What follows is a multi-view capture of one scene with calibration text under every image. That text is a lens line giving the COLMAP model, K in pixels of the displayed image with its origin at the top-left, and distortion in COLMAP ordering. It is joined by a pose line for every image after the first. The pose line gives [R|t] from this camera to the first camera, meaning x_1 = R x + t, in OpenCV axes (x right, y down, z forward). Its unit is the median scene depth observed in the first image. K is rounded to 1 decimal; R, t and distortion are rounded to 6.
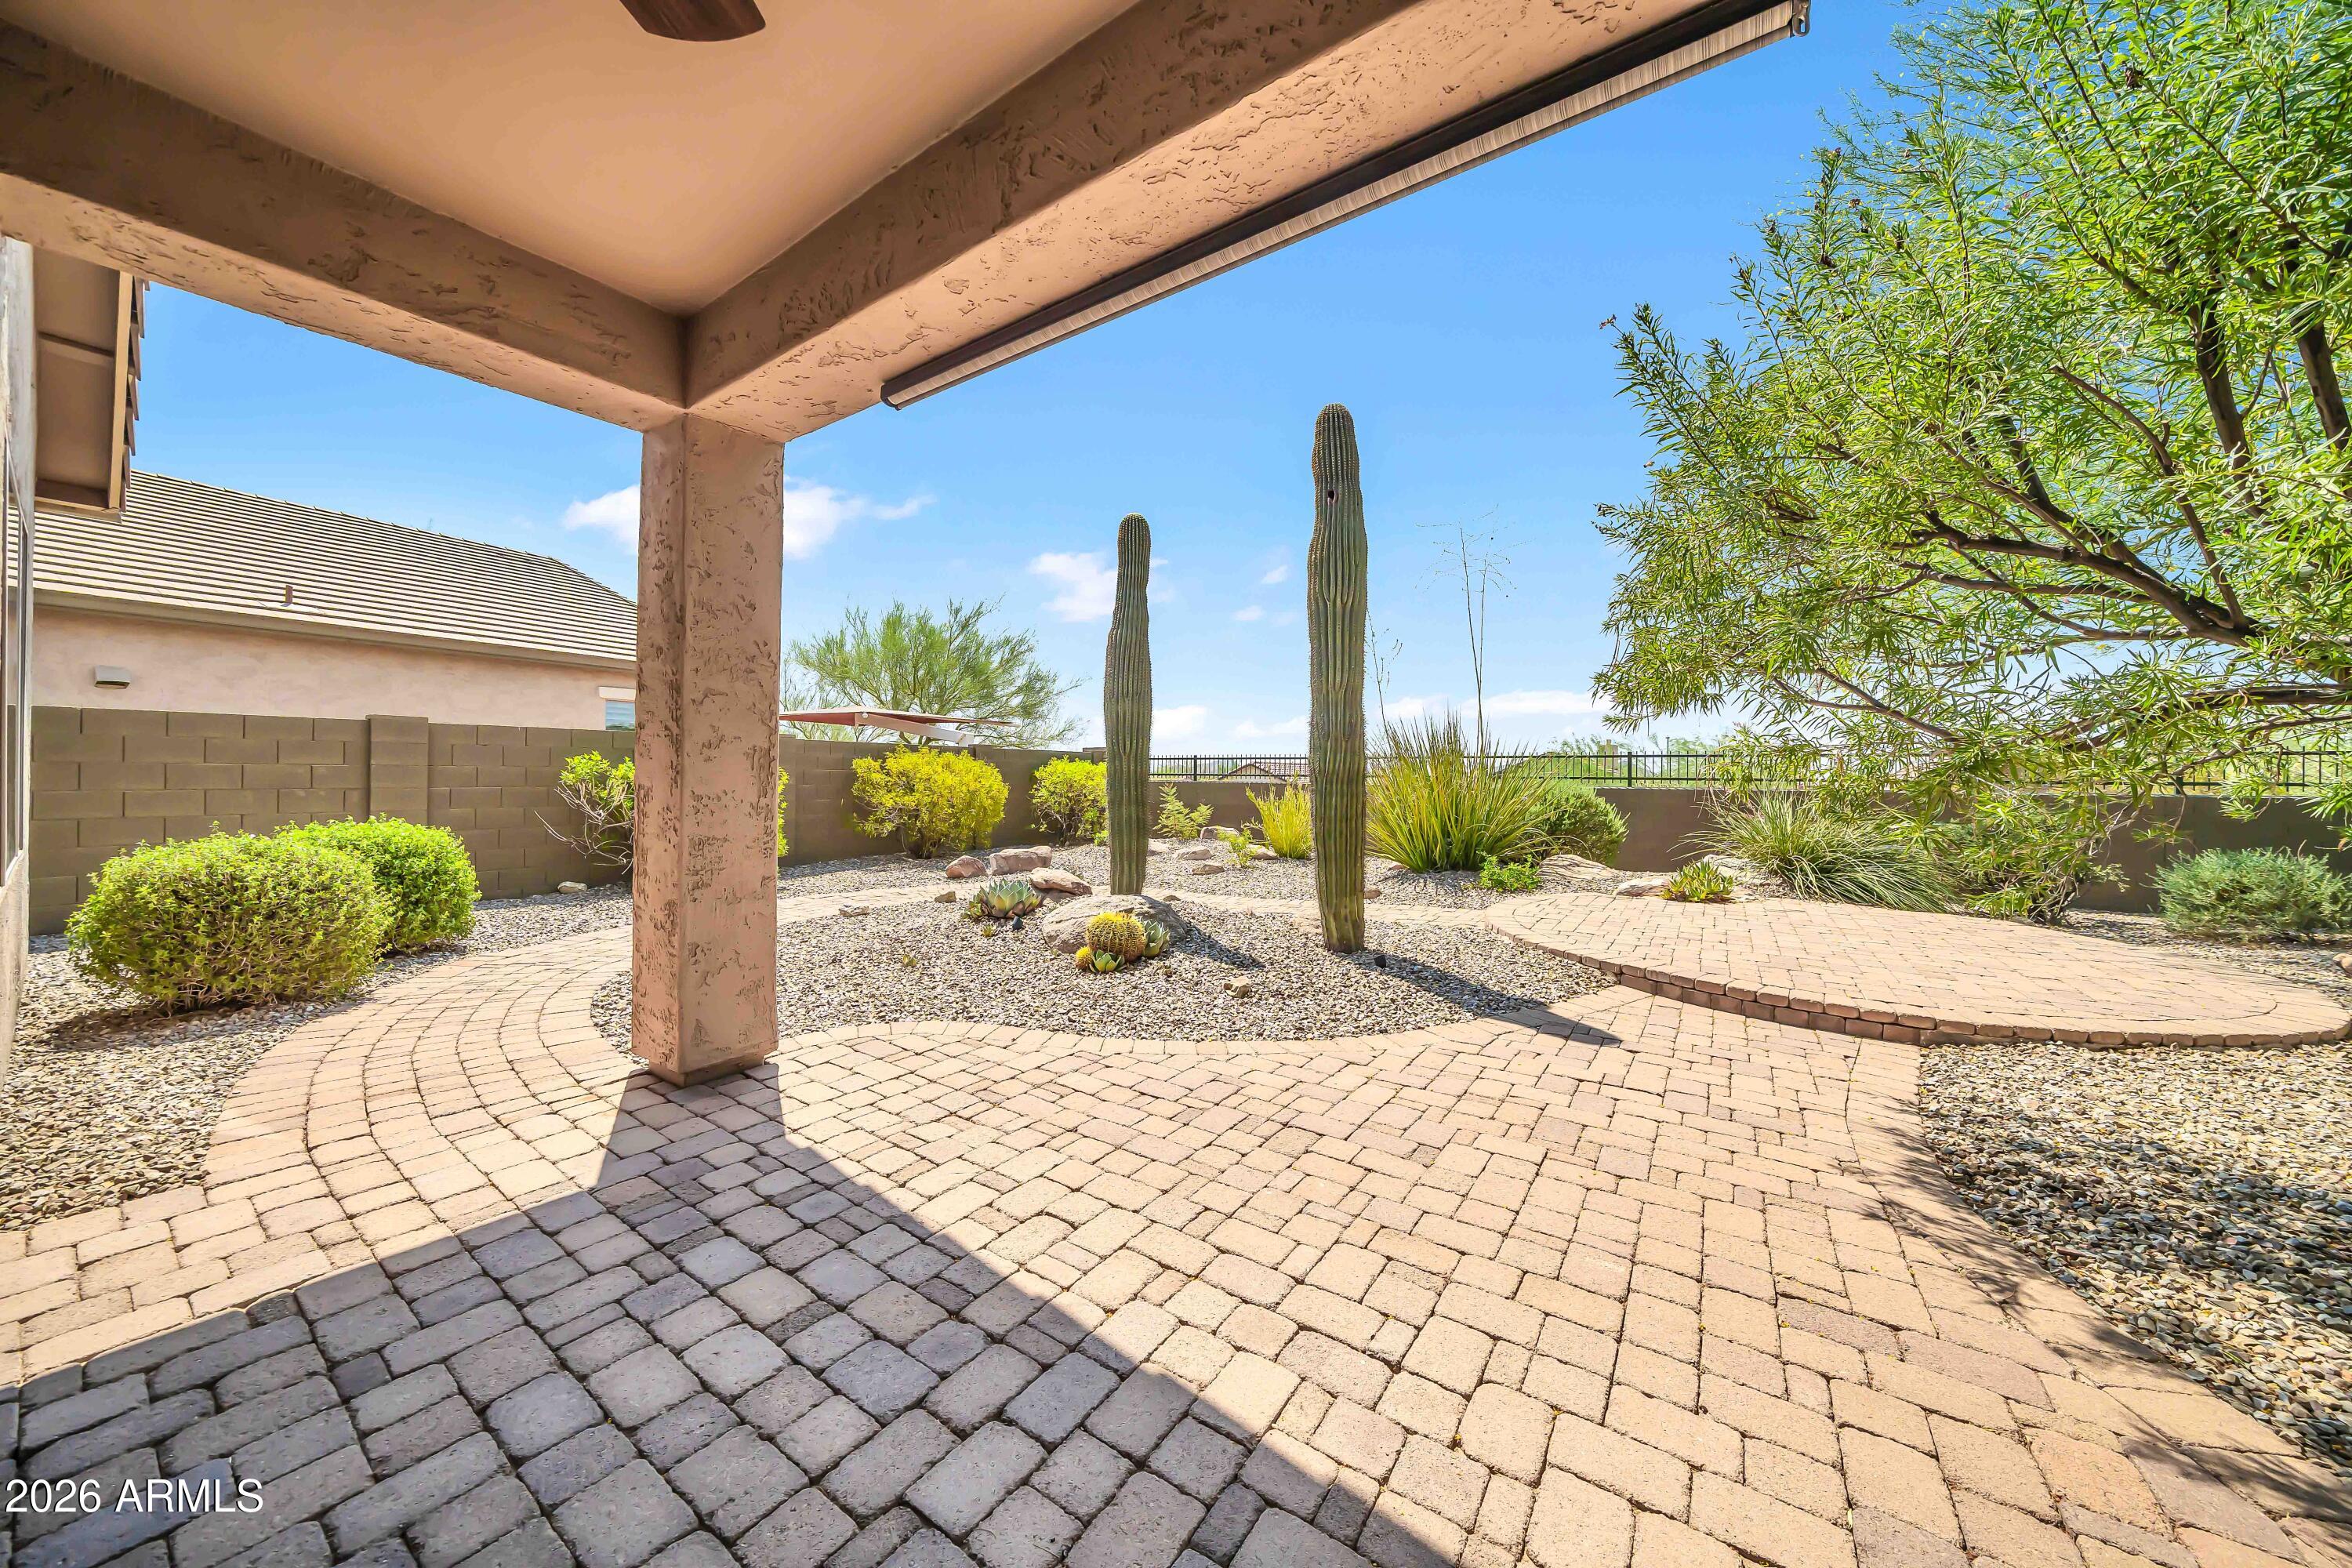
lens RADIAL K [[797.1, 0, 1164.0], [0, 797.1, 777.4], [0, 0, 1]] dist [-0.008689, -0.000054]
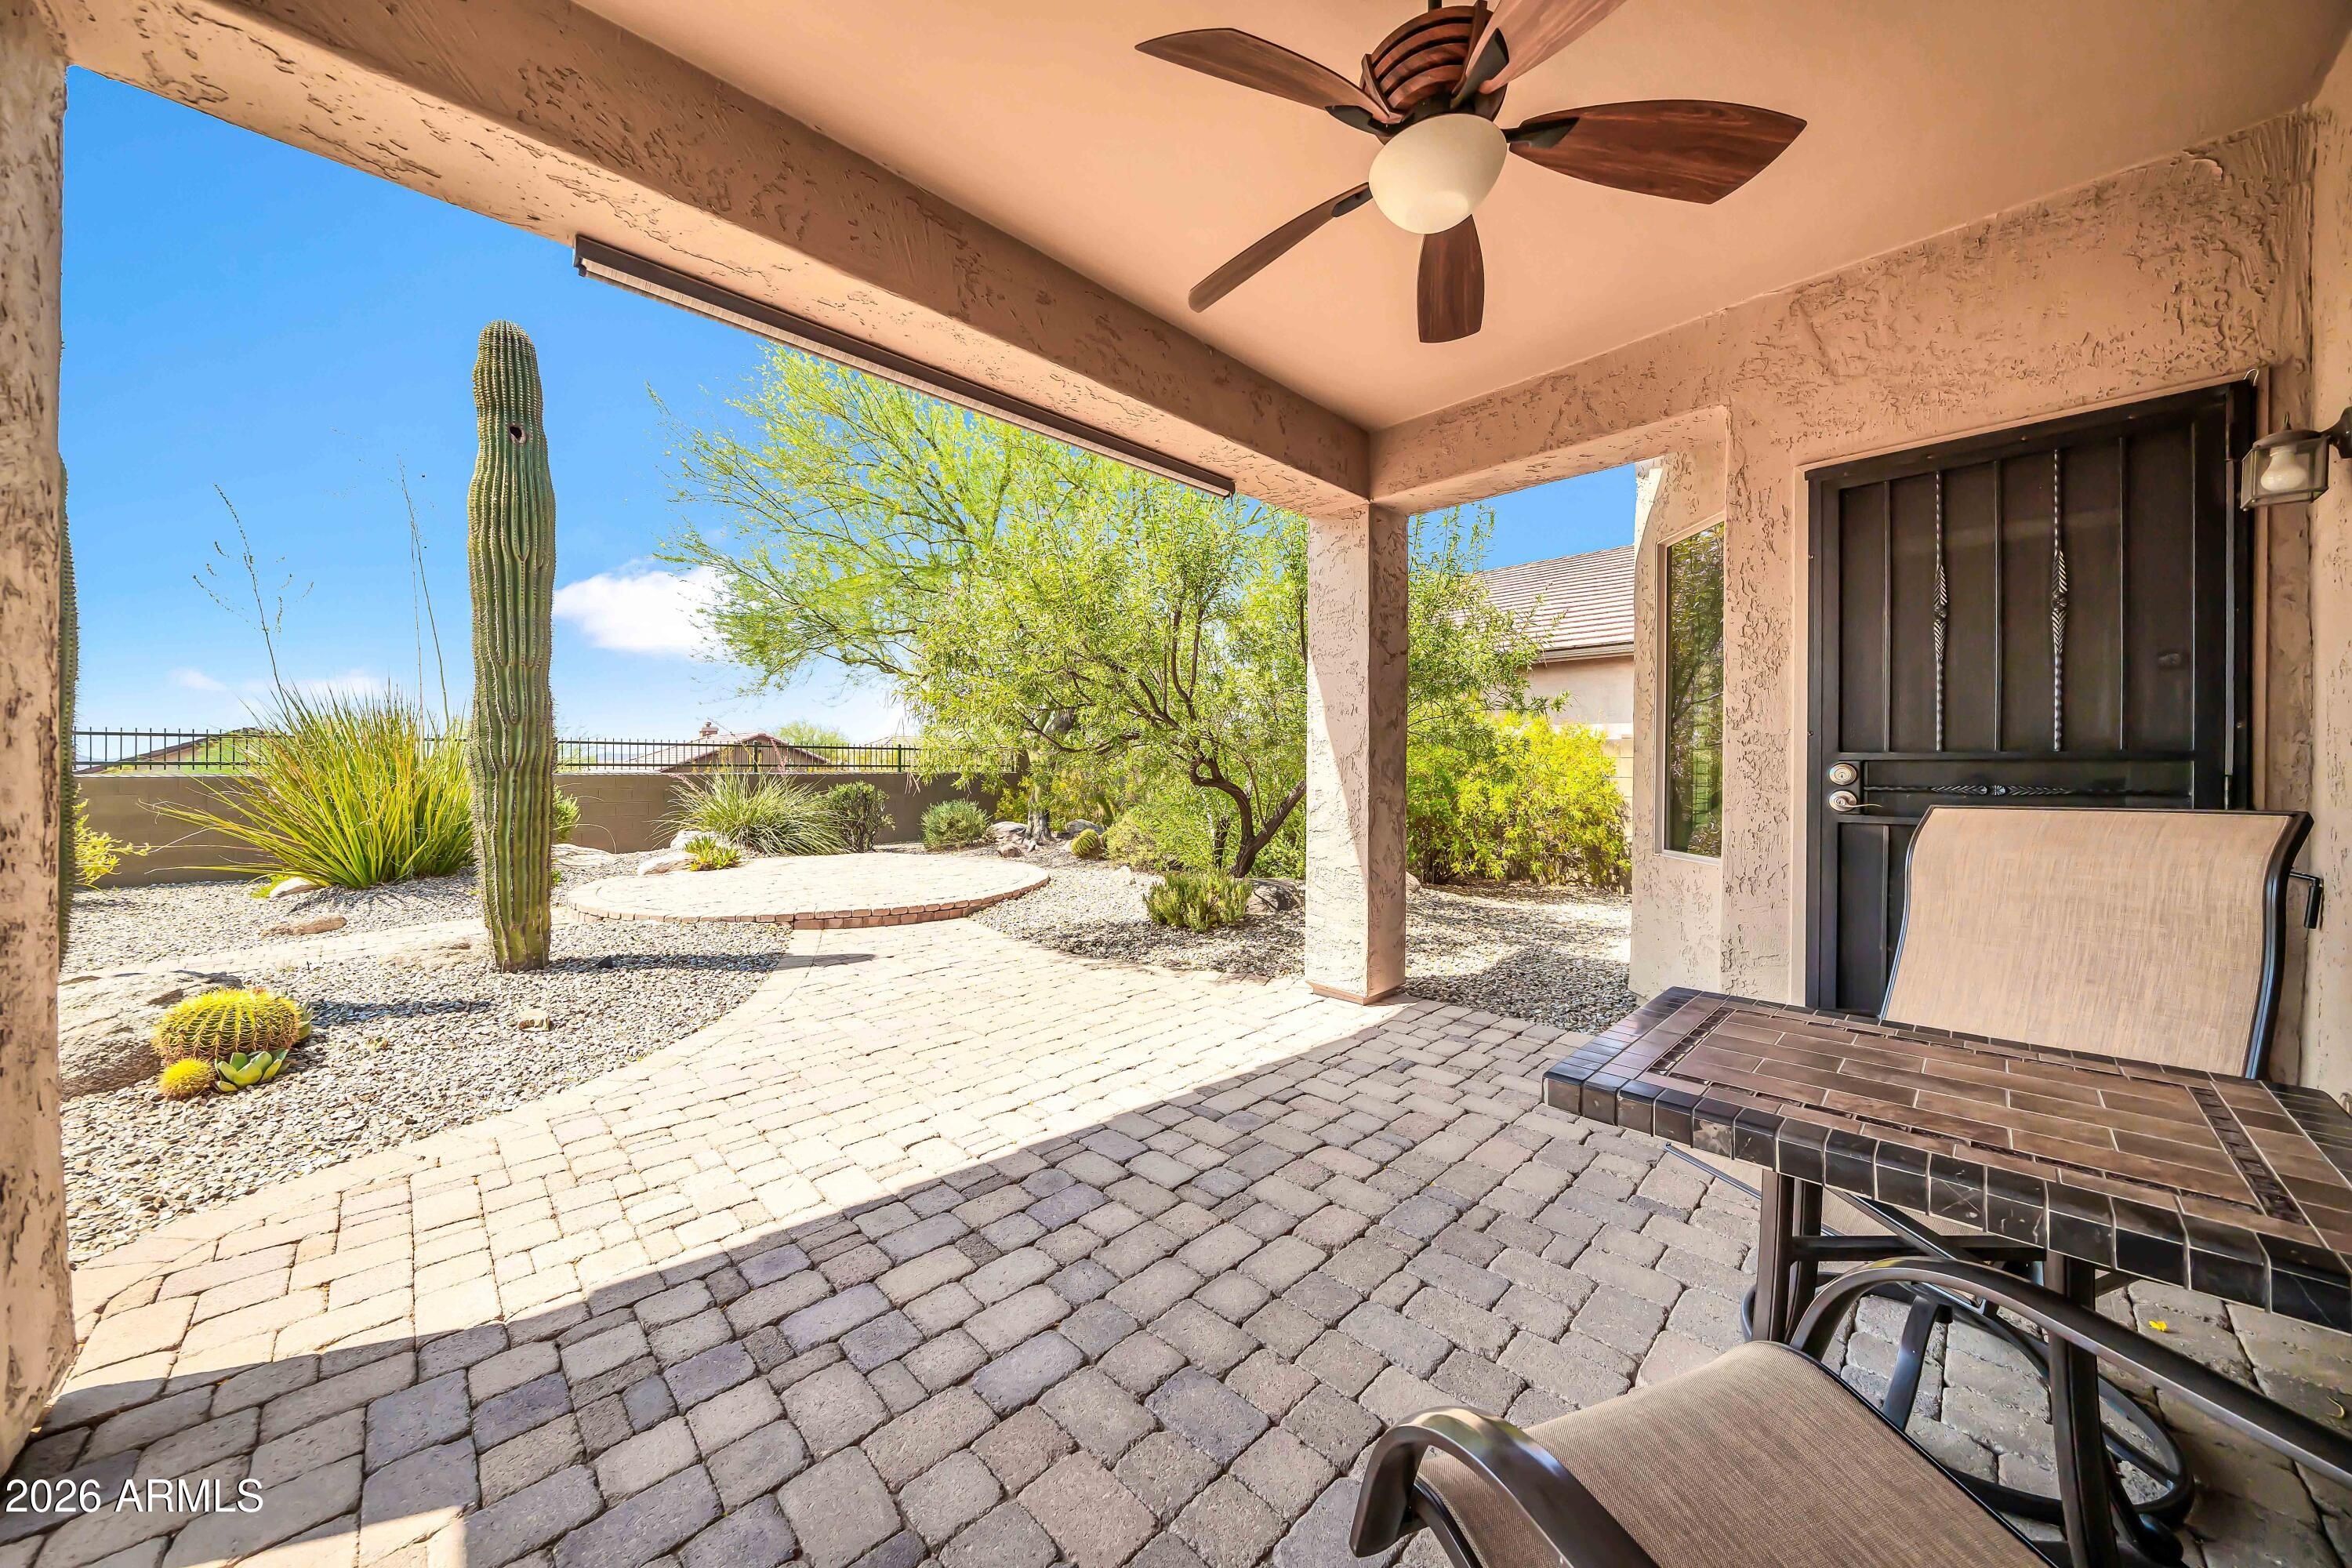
lens RADIAL K [[797.1, 0, 1164.0], [0, 797.1, 777.4], [0, 0, 1]] dist [-0.008689, -0.000054]
pose [[0.182419, -0.022184, 0.982971, -1.172683], [0.001518, 0.999751, 0.022281, -0.017308], [-0.983220, -0.002572, 0.182408, 0.405316]]
